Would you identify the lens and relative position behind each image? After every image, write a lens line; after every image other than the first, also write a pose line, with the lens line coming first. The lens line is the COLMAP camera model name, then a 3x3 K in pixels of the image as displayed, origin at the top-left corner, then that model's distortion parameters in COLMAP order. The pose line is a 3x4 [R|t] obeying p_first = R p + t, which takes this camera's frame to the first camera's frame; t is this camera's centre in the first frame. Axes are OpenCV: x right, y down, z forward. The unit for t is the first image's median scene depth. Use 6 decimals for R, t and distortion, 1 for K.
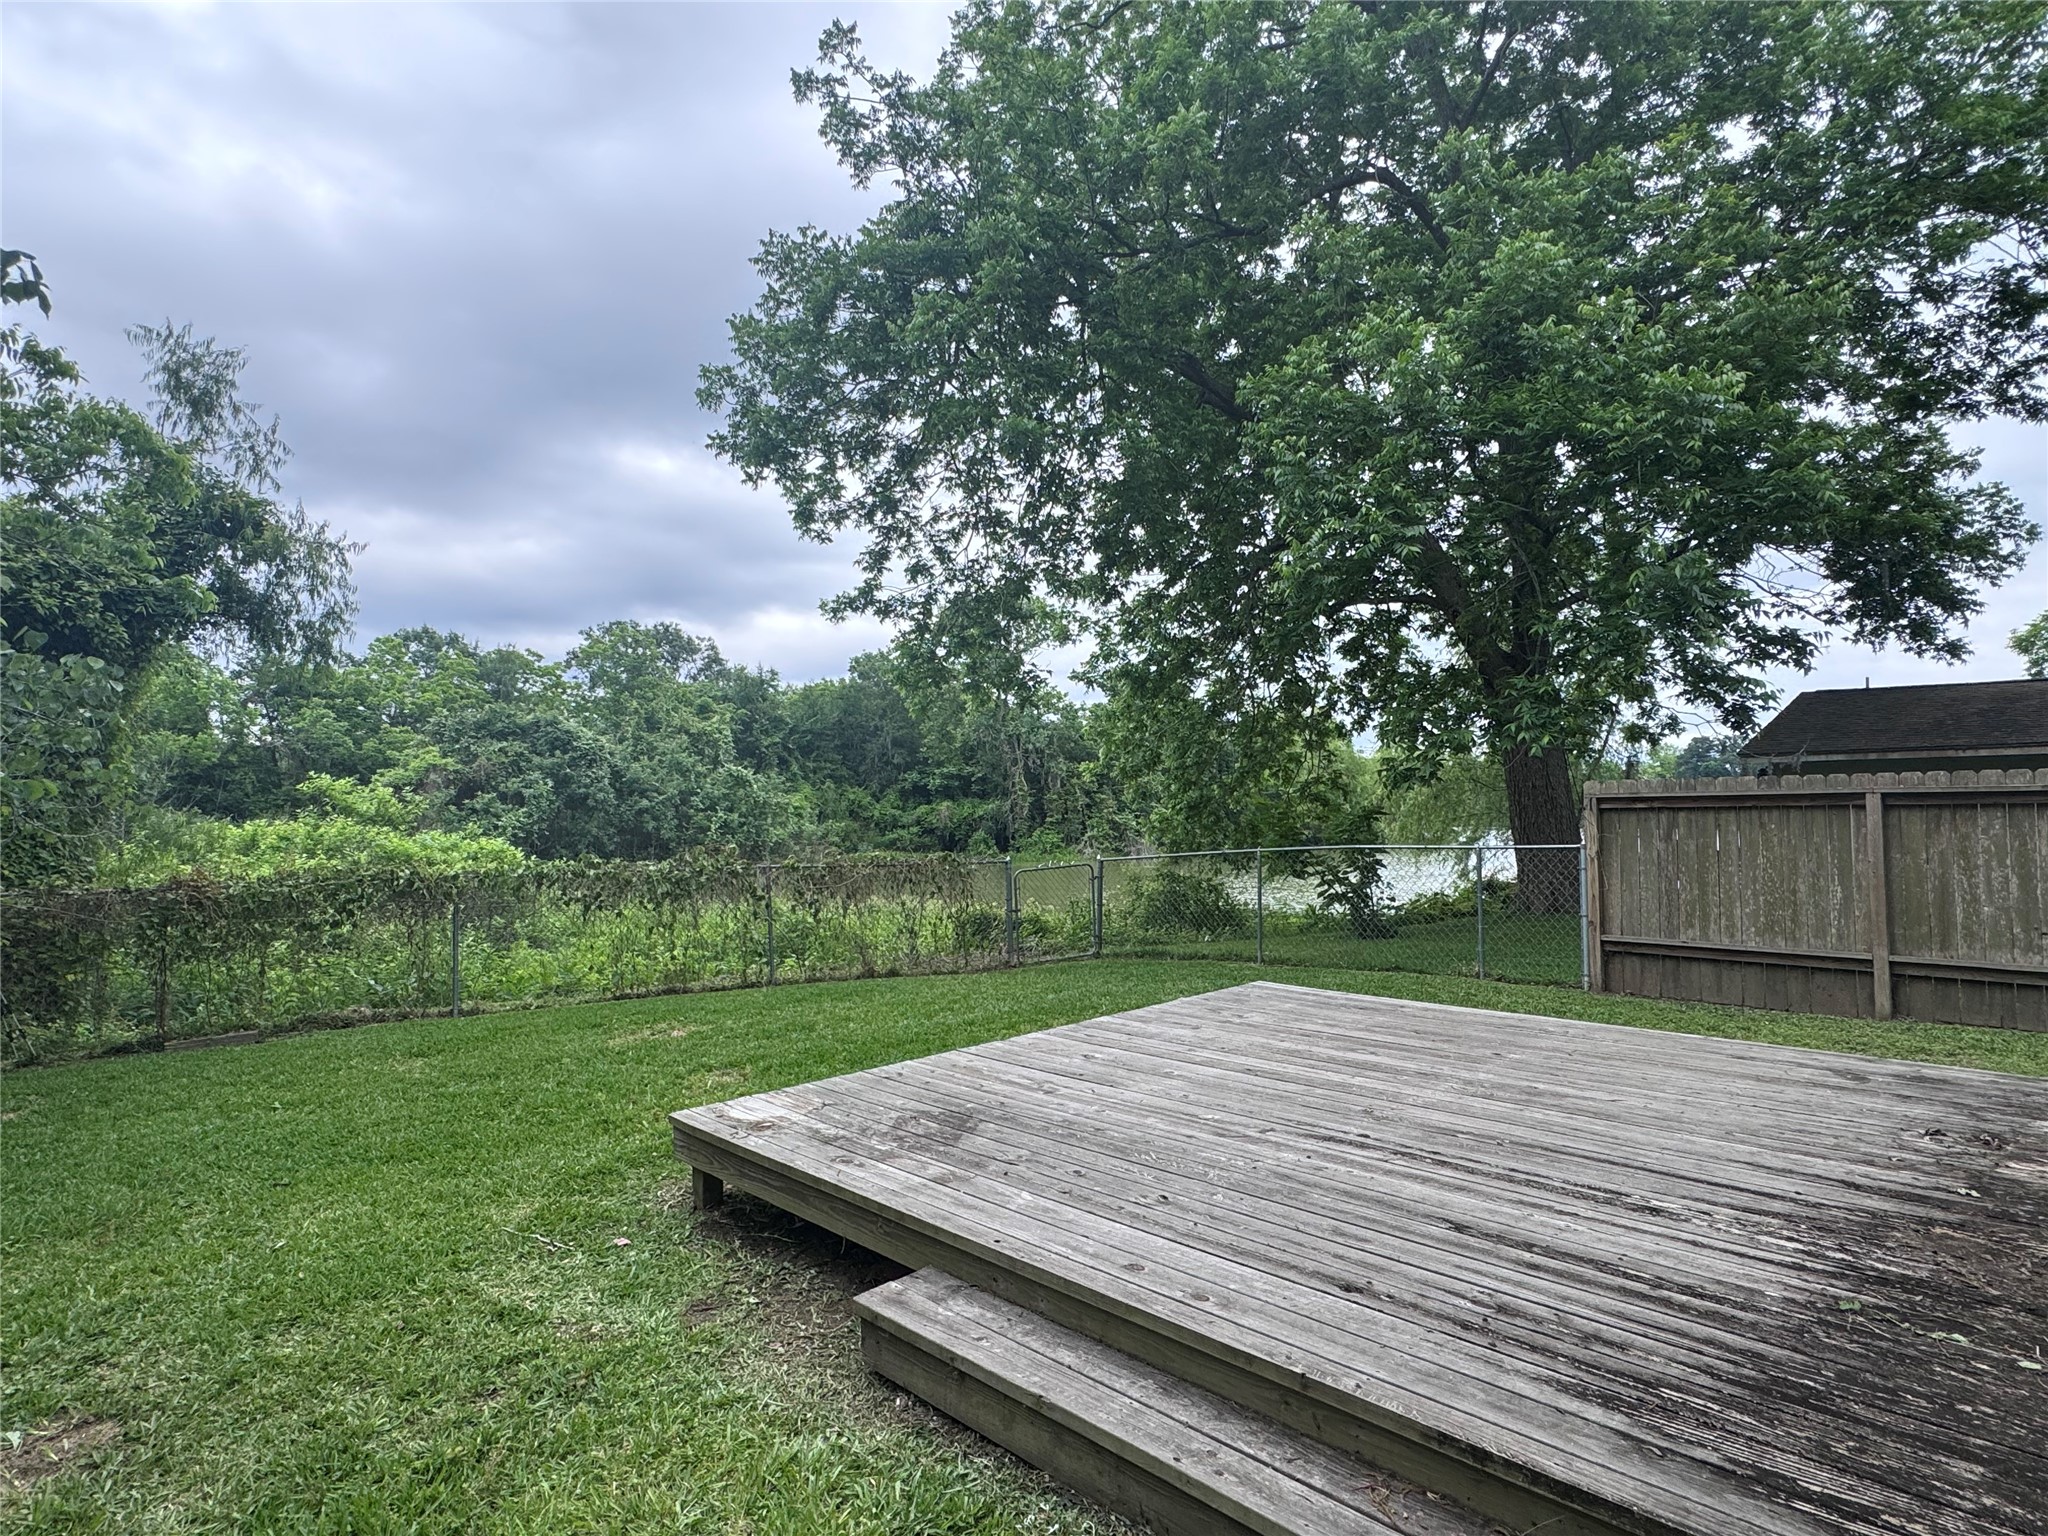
lens RADIAL K [[1054.4, 0, 1013.3], [0, 1054.4, 763.1], [0, 0, 1]] dist [-0.001136, -0.000820]
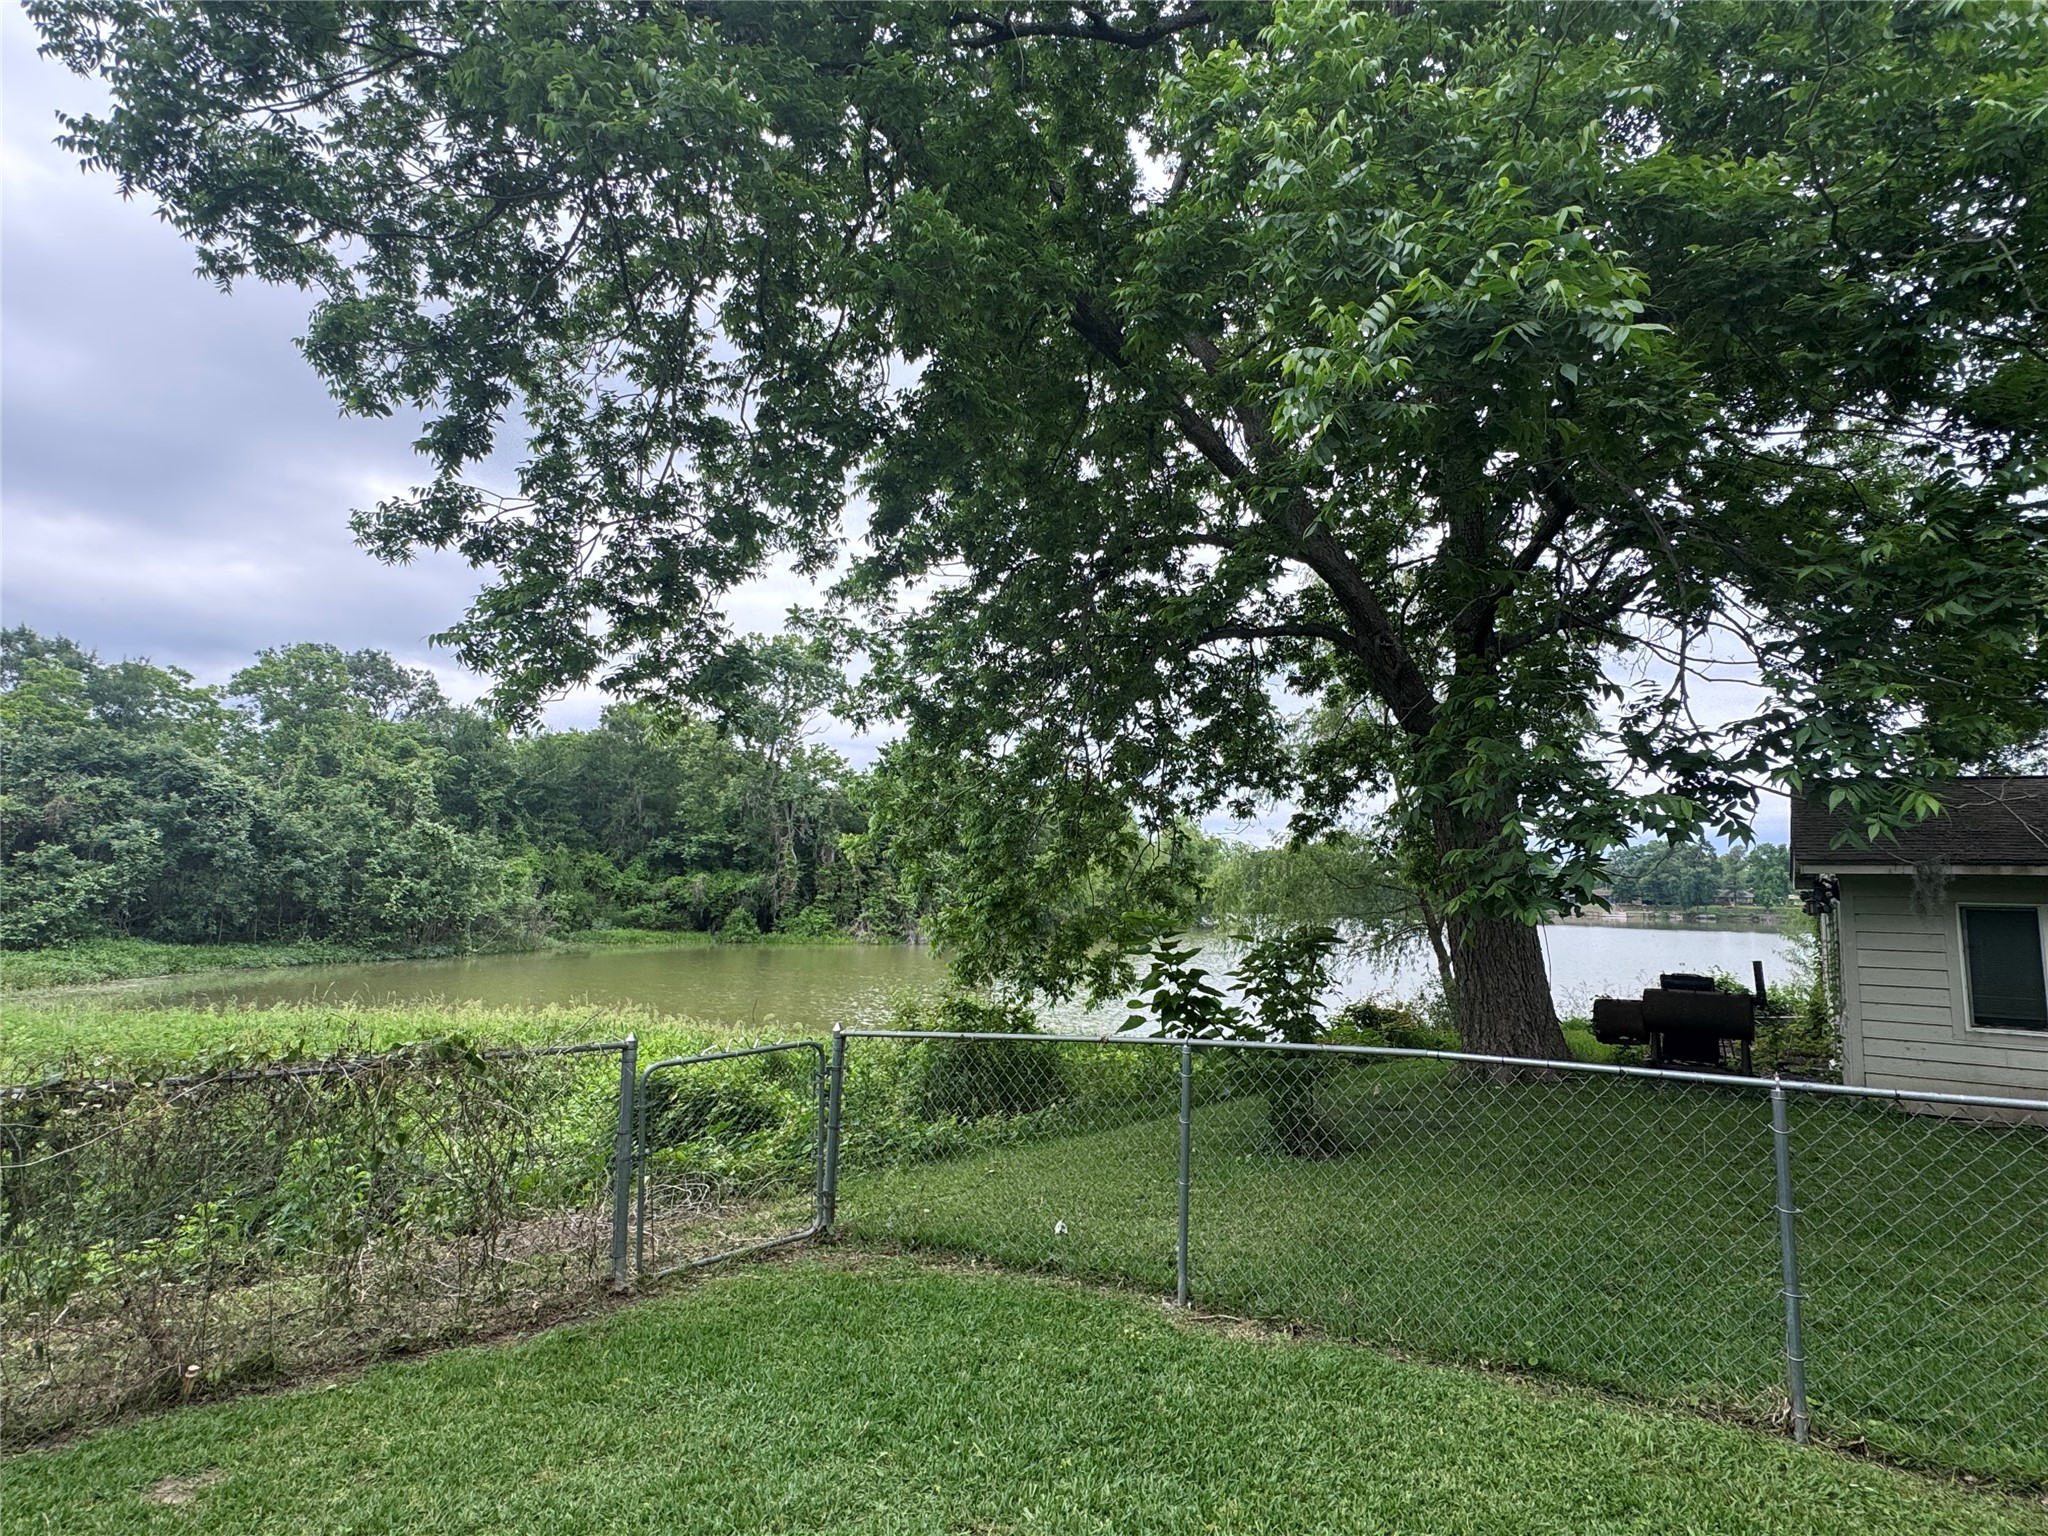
lens RADIAL K [[1054.4, 0, 1013.3], [0, 1054.4, 763.1], [0, 0, 1]] dist [-0.001136, -0.000820]
pose [[0.978232, 0.053985, 0.200369, 0.012867], [-0.039775, 0.996443, -0.074285, -0.000132], [-0.203667, 0.064699, 0.976900, 0.113346]]
